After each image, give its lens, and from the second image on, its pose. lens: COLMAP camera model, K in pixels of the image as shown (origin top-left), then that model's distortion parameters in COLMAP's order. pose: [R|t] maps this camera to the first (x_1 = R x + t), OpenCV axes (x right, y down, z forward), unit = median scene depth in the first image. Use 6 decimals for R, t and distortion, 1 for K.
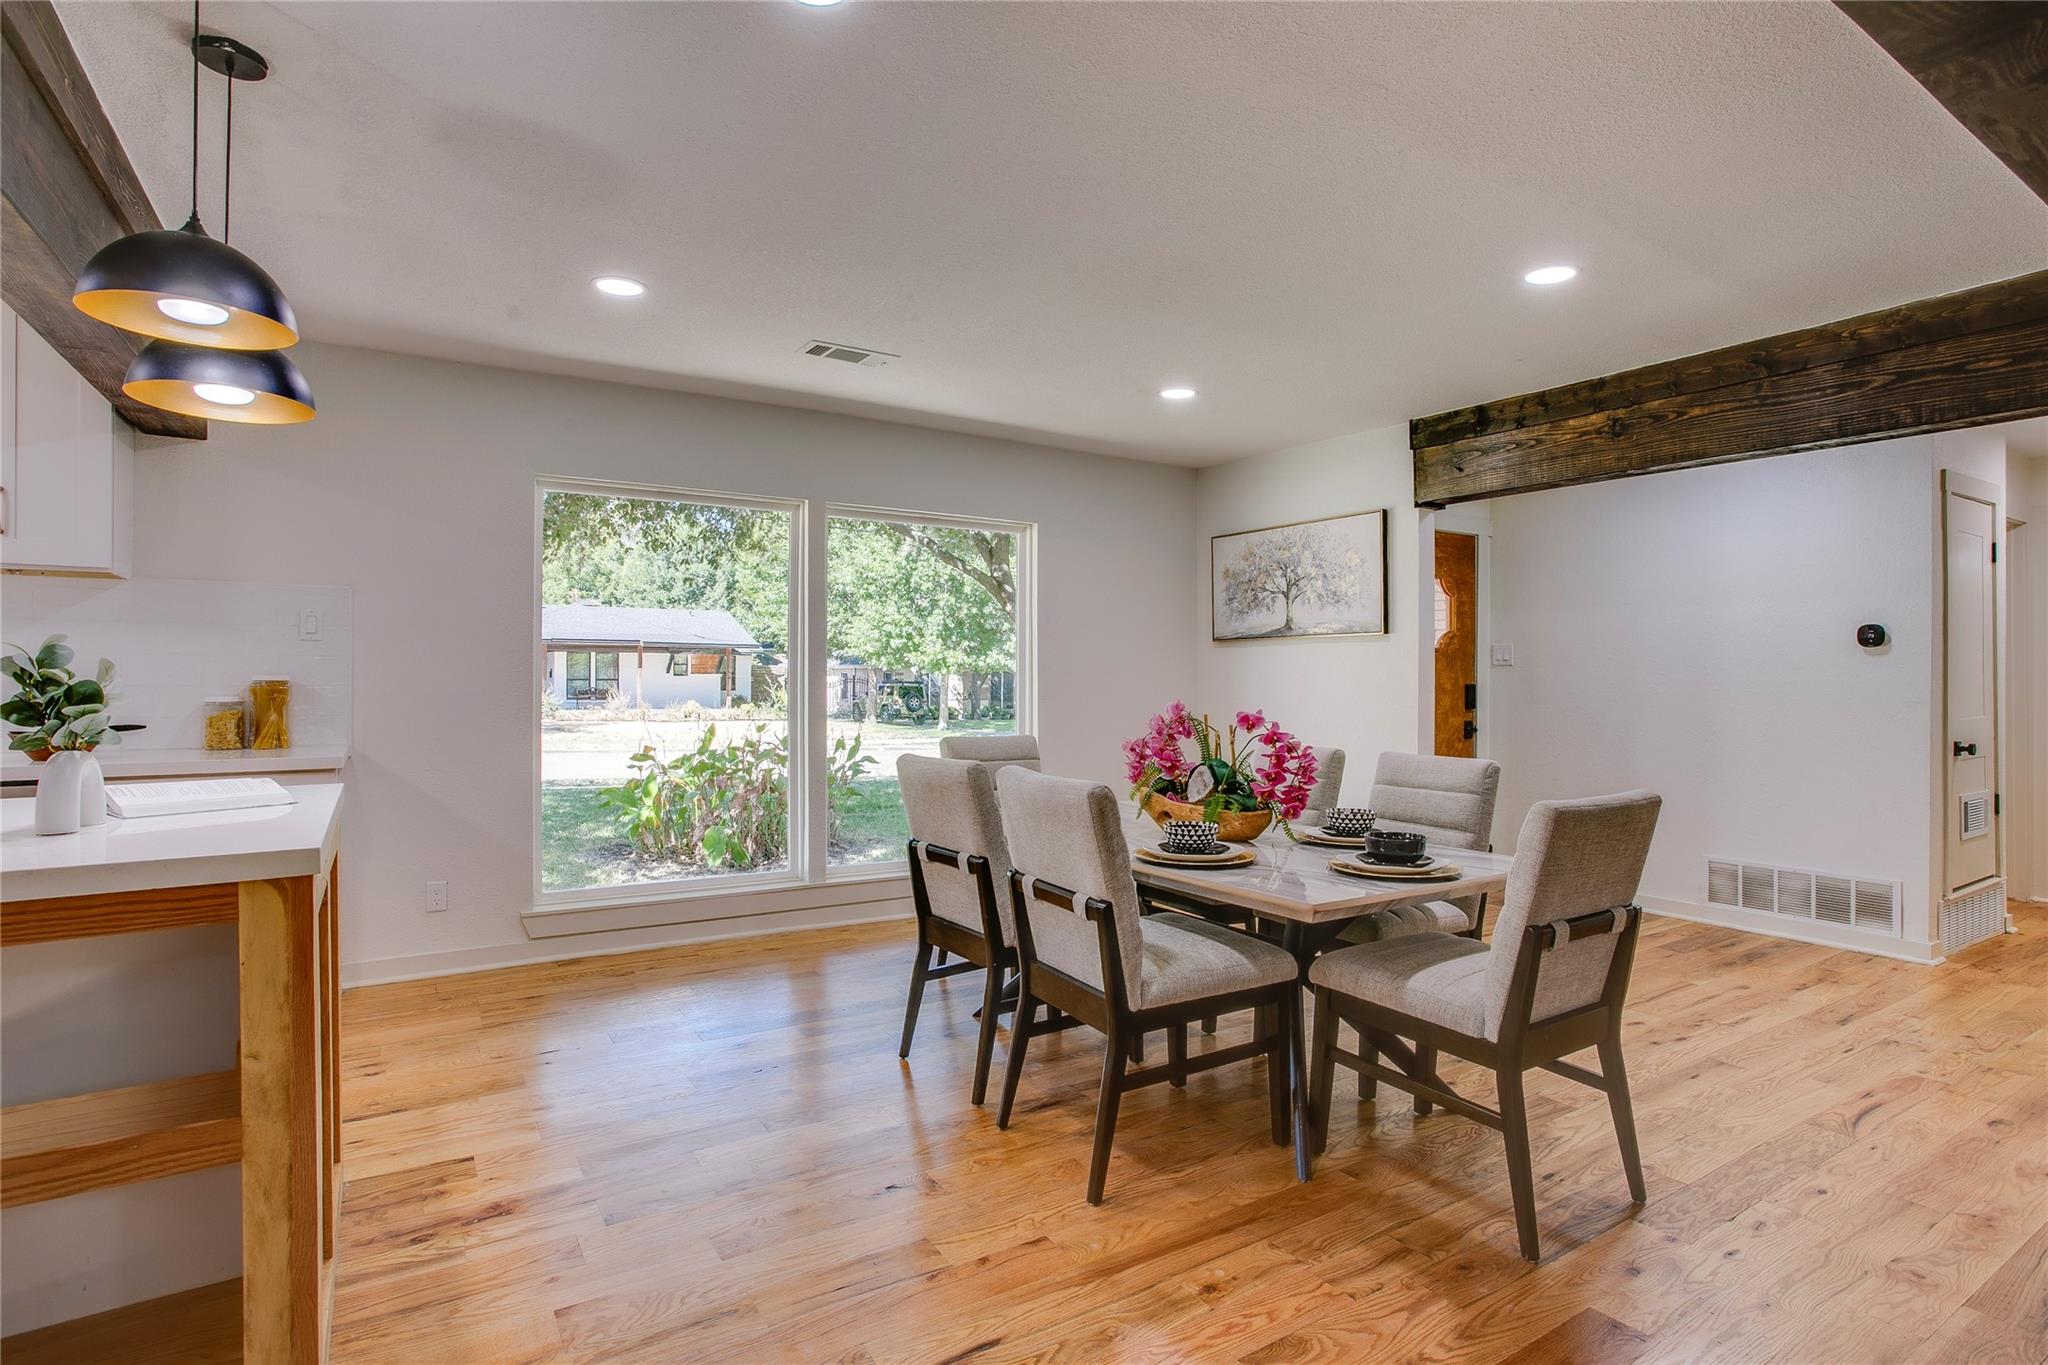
lens RADIAL K [[1036.4, 0, 1042.2], [0, 1036.4, 672.1], [0, 0, 1]] dist [-0.061189, 0.030800]
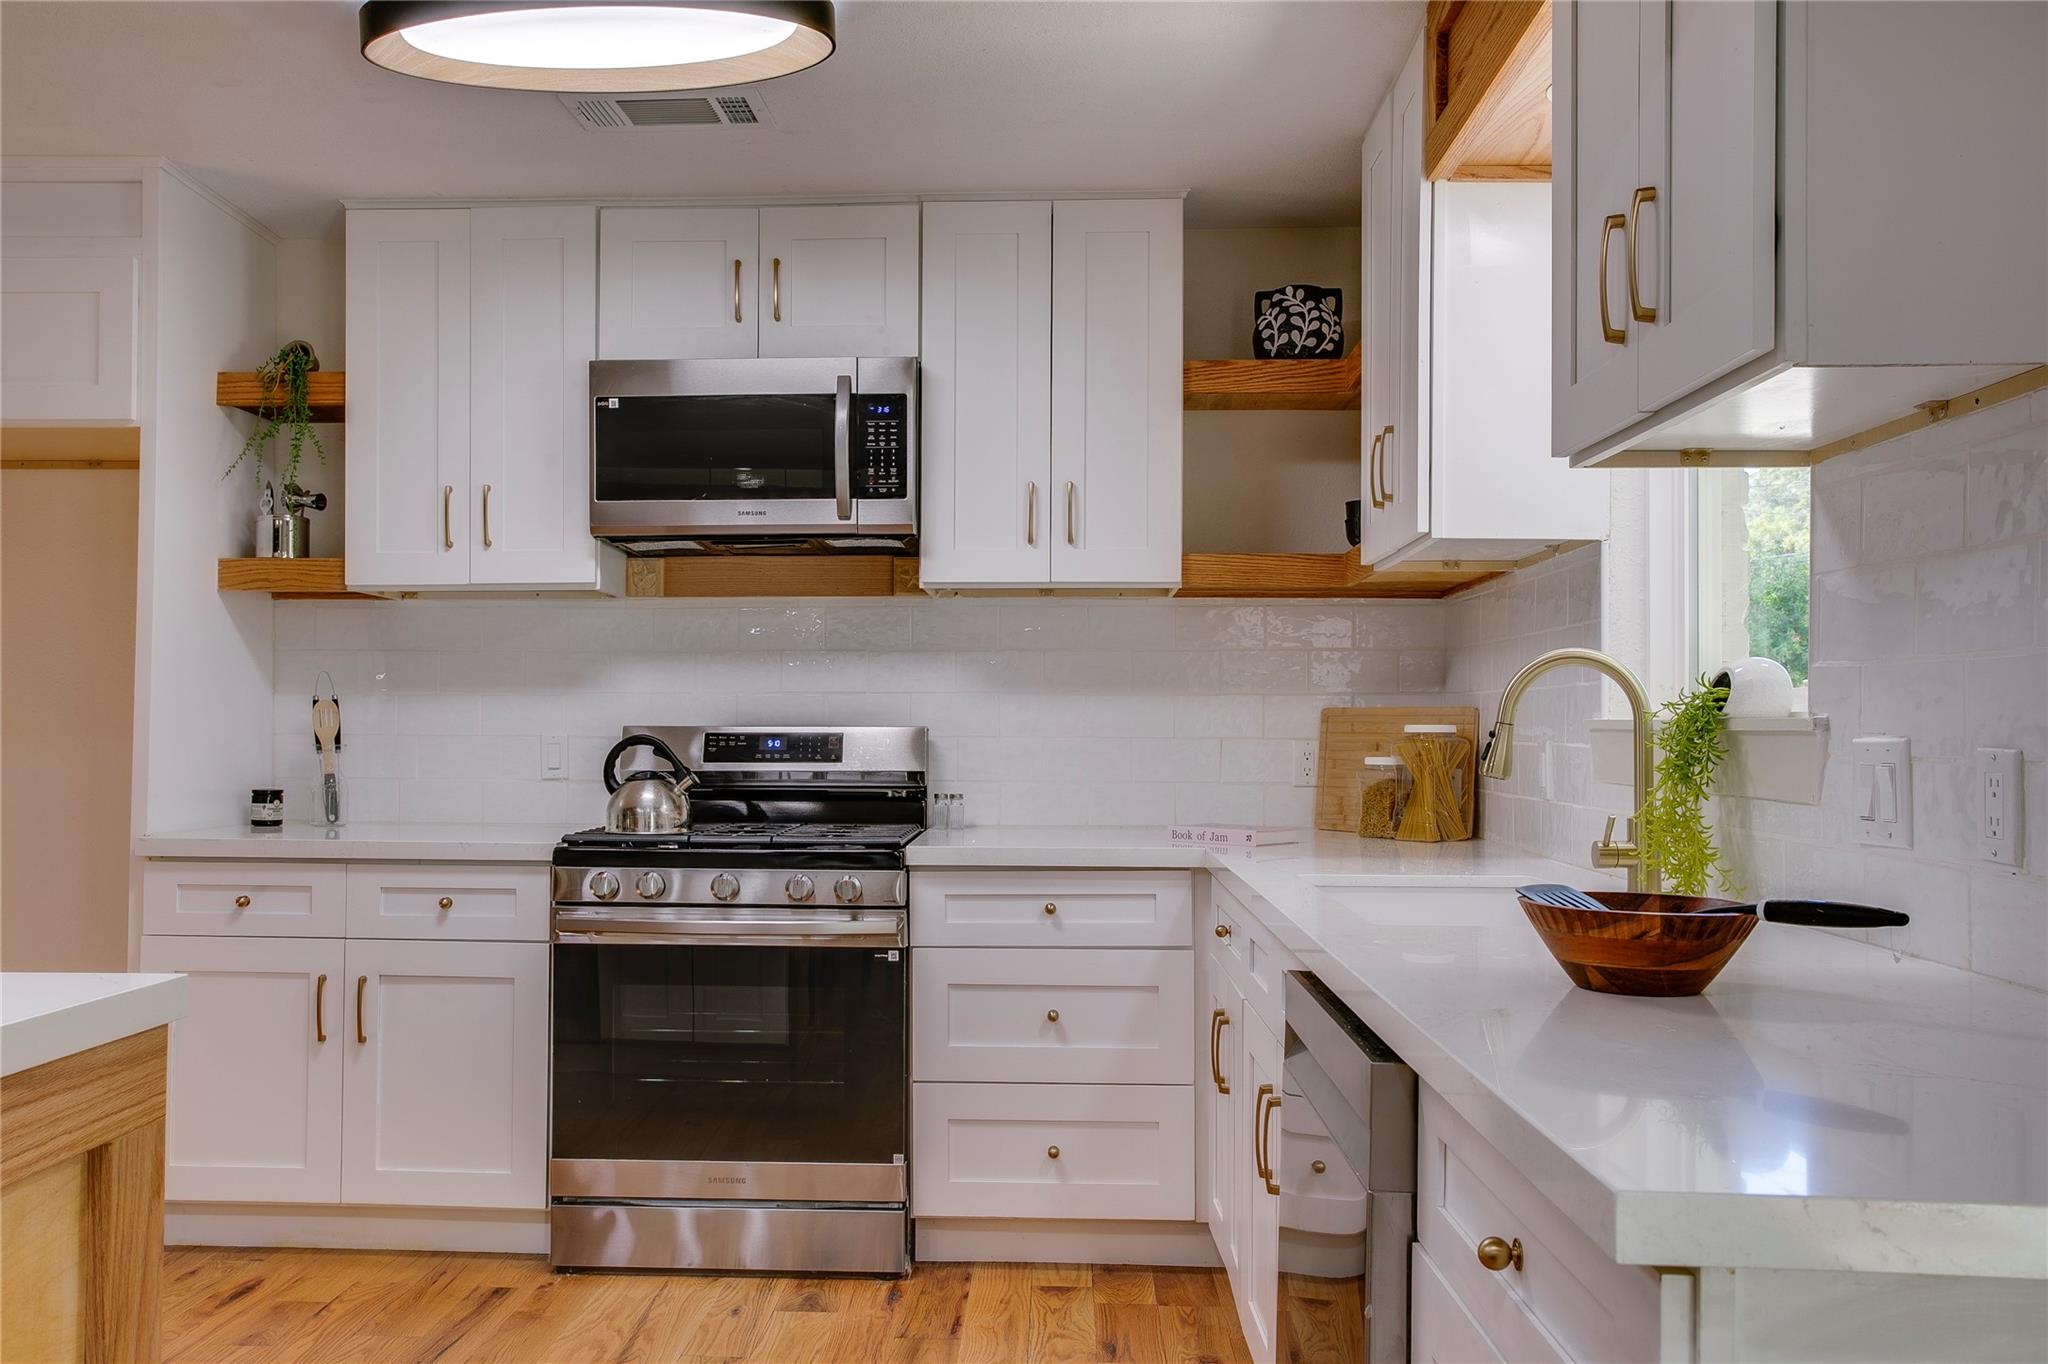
lens RADIAL K [[1676.8, 0, 986.7], [0, 1676.8, 709.3], [0, 0, 1]] dist [-0.031571, 0.002227]
pose [[-0.583867, -0.016050, -0.811691, -0.283668], [-0.004957, 0.999856, -0.016205, 0.005128], [0.811834, -0.005438, -0.583863, 0.755264]]
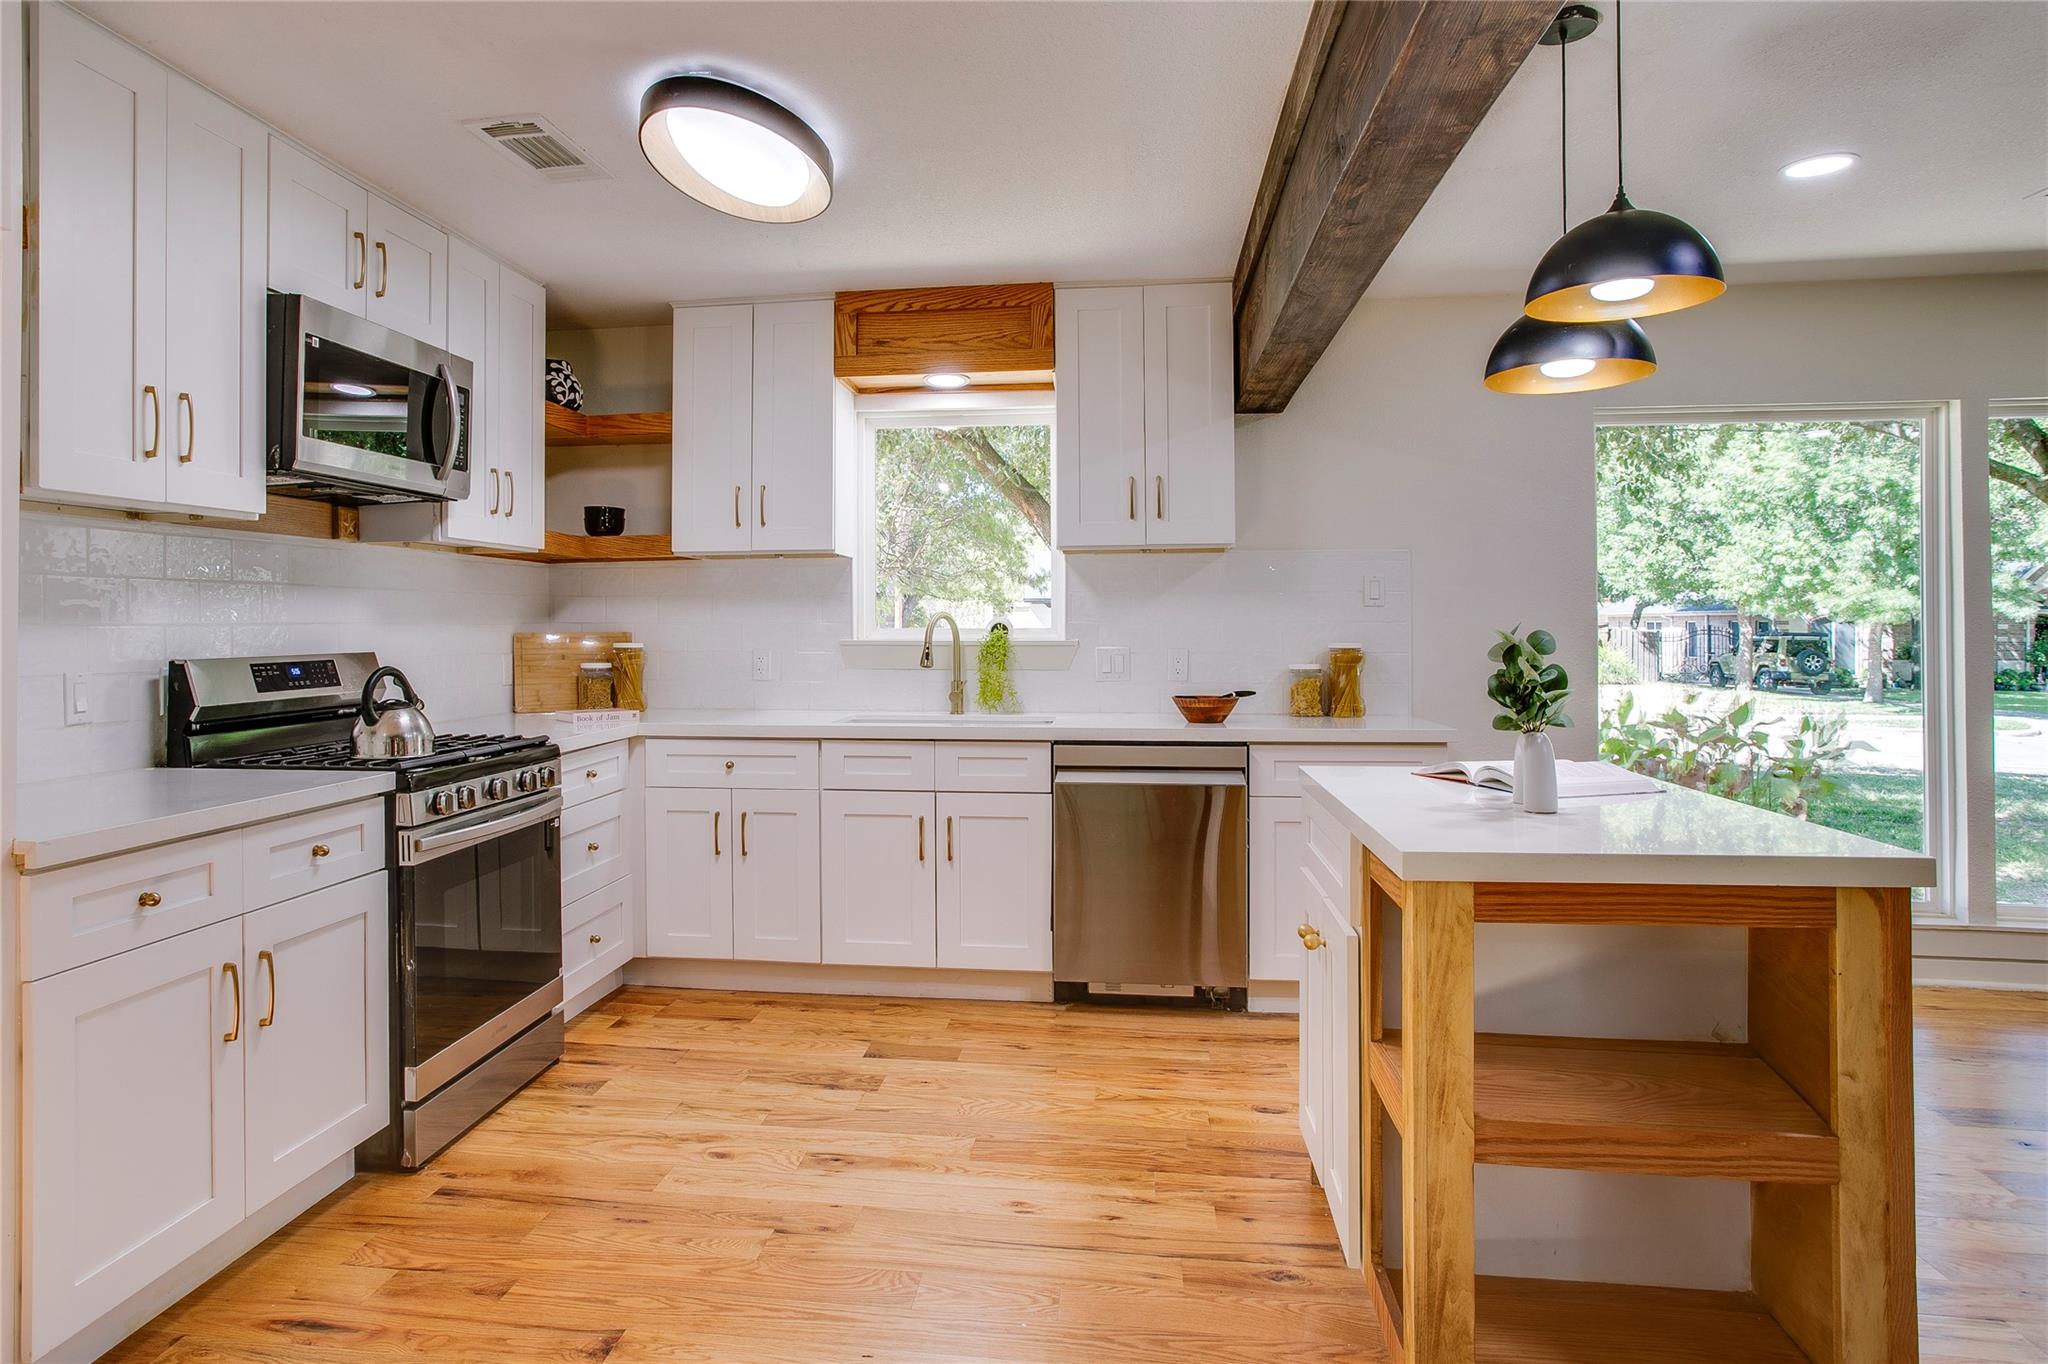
lens RADIAL K [[1219.1, 0, 934.6], [0, 1219.1, 621.0], [0, 0, 1]] dist [-0.059254, 0.037715]
pose [[0.743525, -0.009972, -0.668634, -0.209326], [0.009350, 0.999946, -0.004516, -0.012924], [0.668643, -0.002894, 0.743578, -0.119306]]
